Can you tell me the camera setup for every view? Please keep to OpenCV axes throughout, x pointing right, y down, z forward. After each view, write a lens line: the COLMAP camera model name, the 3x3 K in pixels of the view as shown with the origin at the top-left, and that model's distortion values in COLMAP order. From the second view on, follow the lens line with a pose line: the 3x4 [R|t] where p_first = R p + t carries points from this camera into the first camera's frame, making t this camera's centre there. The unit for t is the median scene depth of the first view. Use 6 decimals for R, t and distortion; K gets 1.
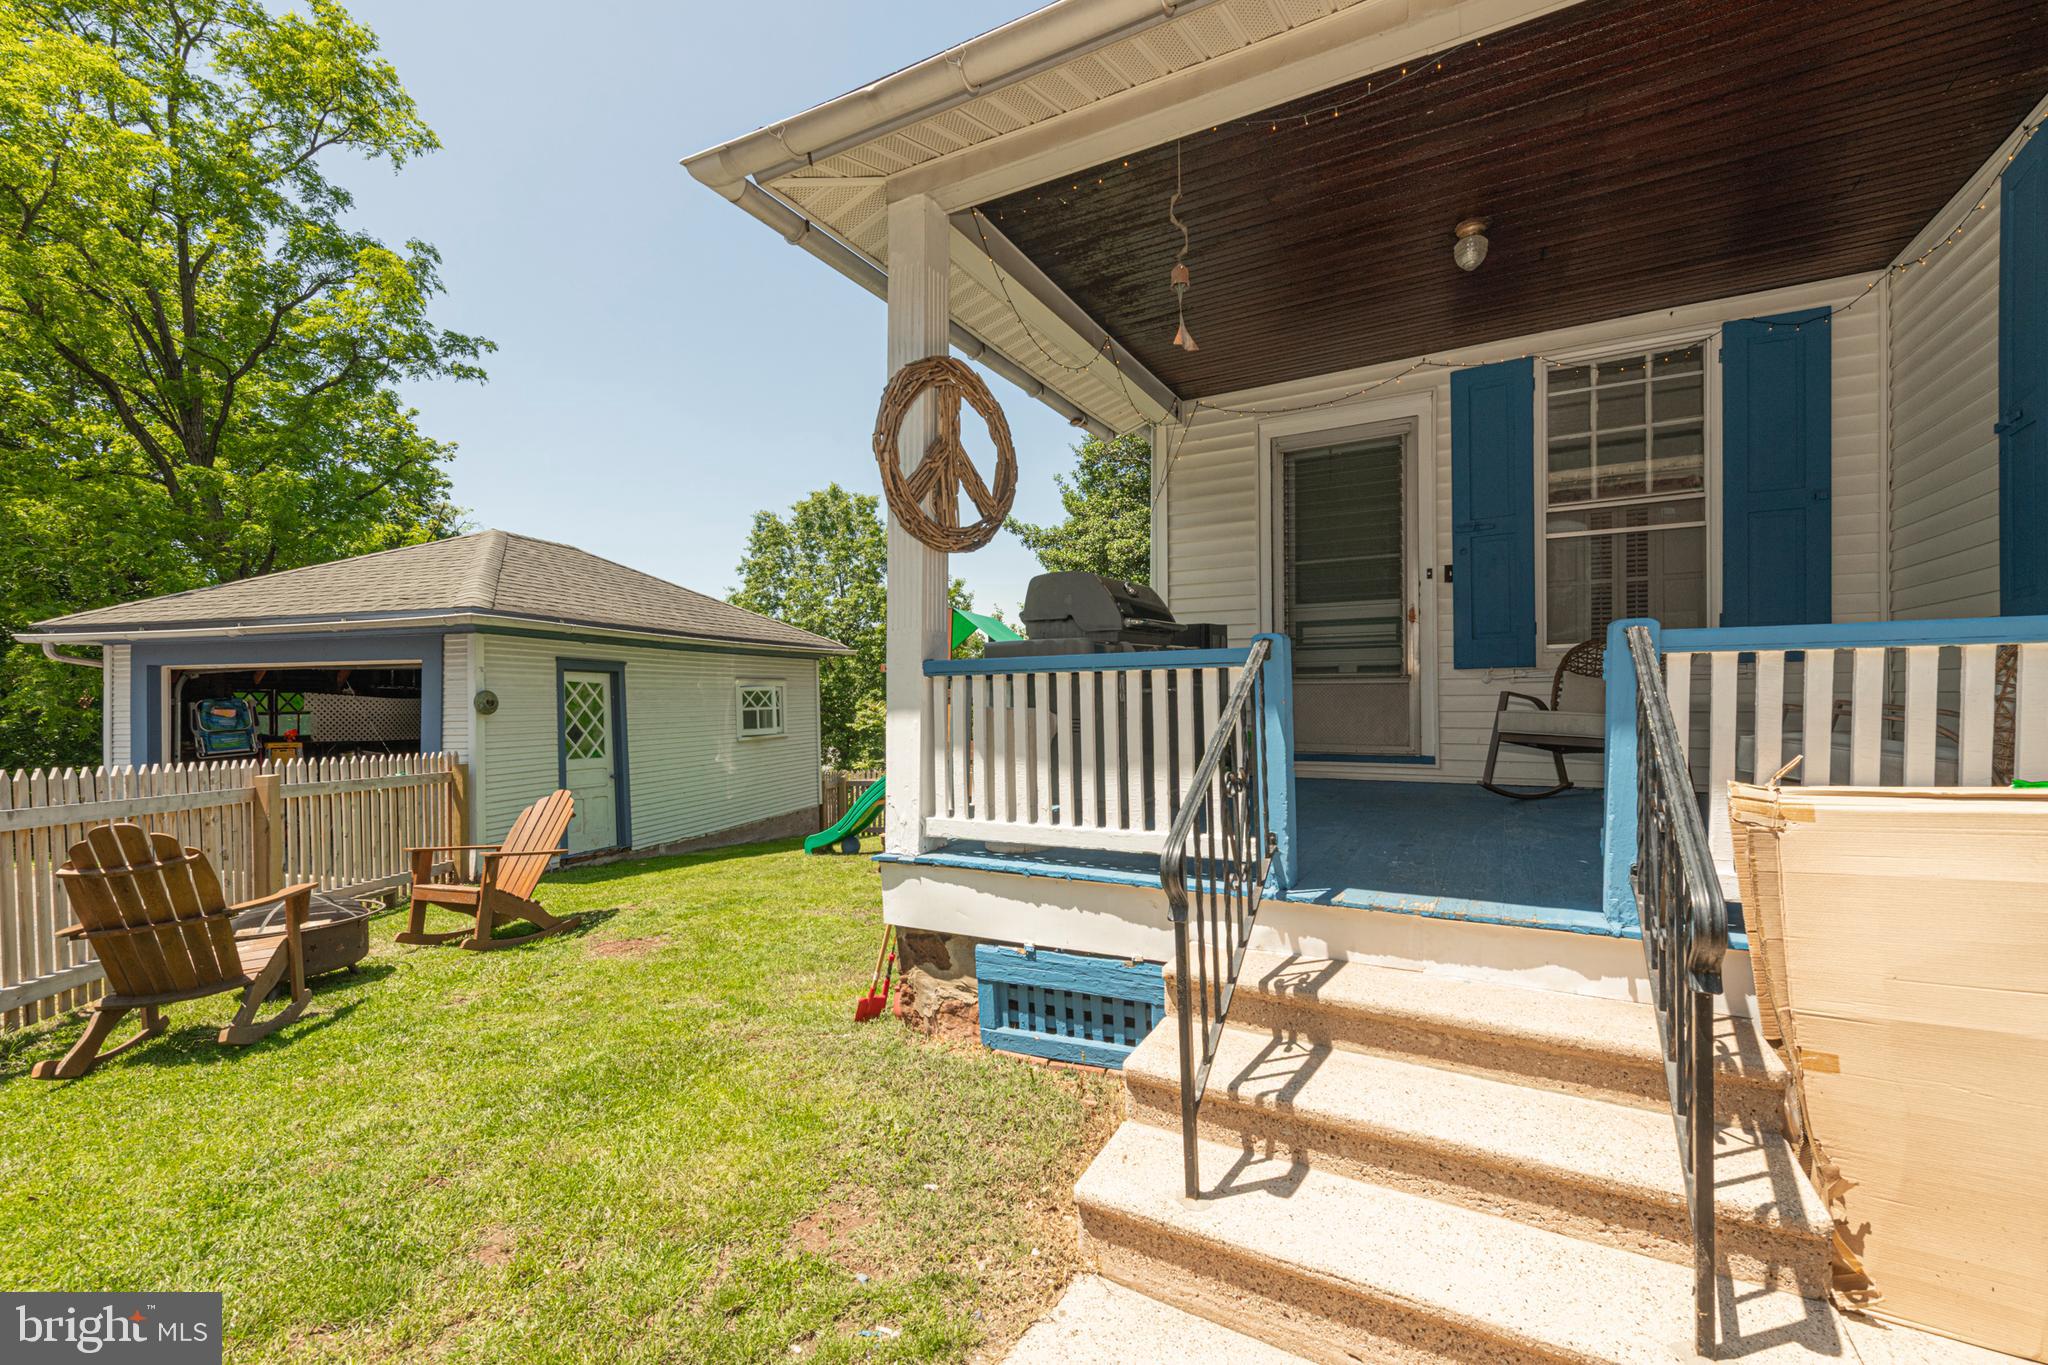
lens RADIAL K [[849.1, 0, 1024.0], [0, 849.1, 682.5], [0, 0, 1]] dist [0.001280, 0.000148]
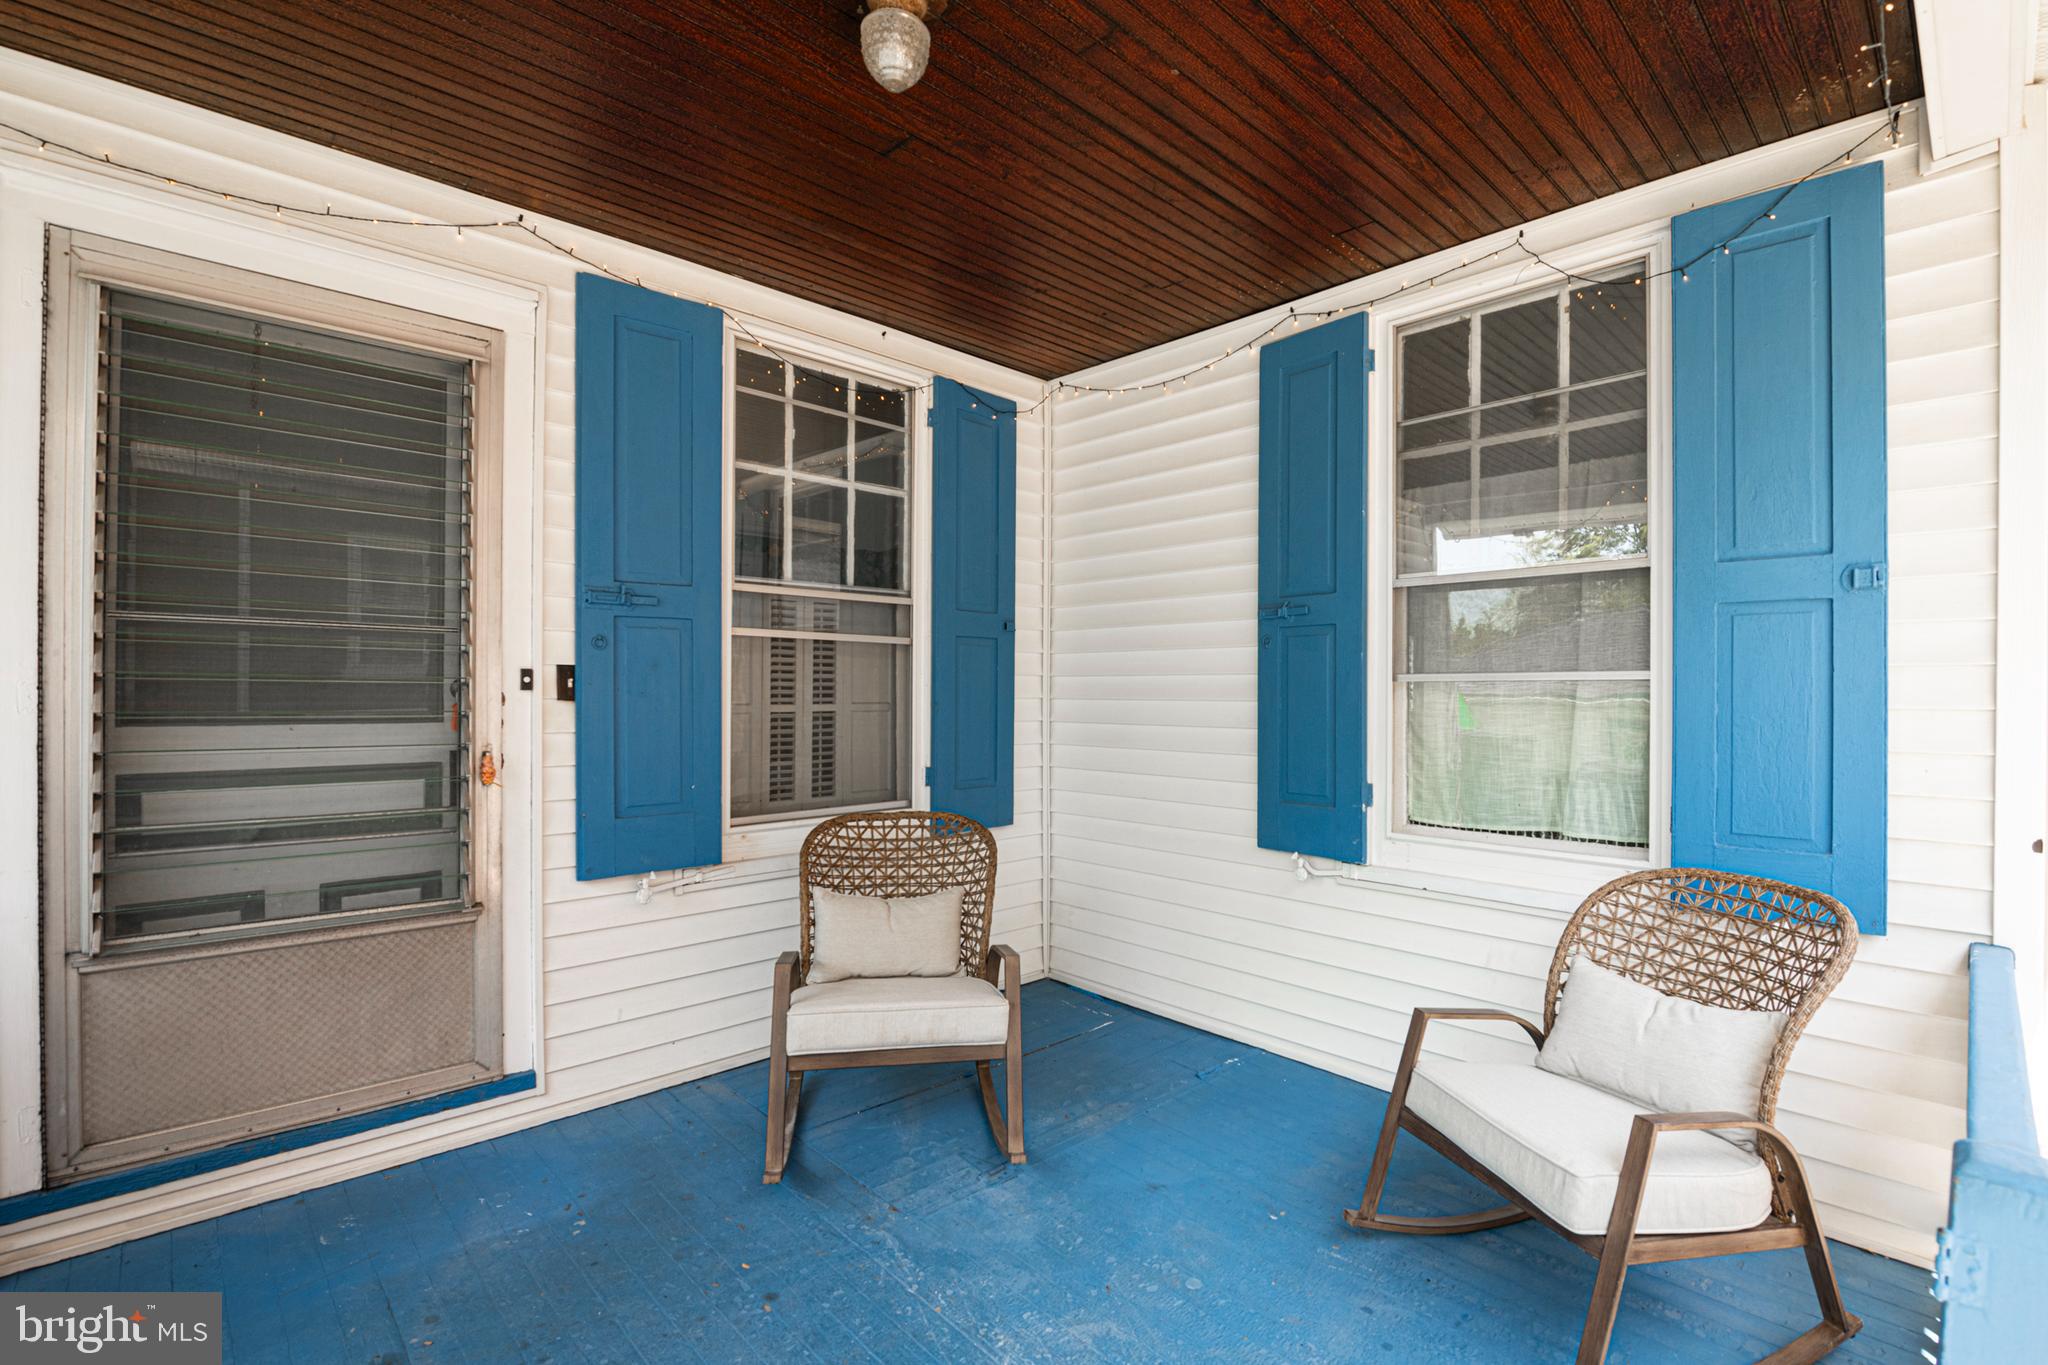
lens RADIAL K [[880.3, 0, 1024.0], [0, 880.3, 682.5], [0, 0, 1]] dist [-0.041118, -0.000008]
pose [[0.250671, 0.010614, 0.968014, 0.089742], [-0.015400, 0.999857, -0.006975, -0.130507], [-0.967950, -0.013159, 0.250799, 0.633405]]
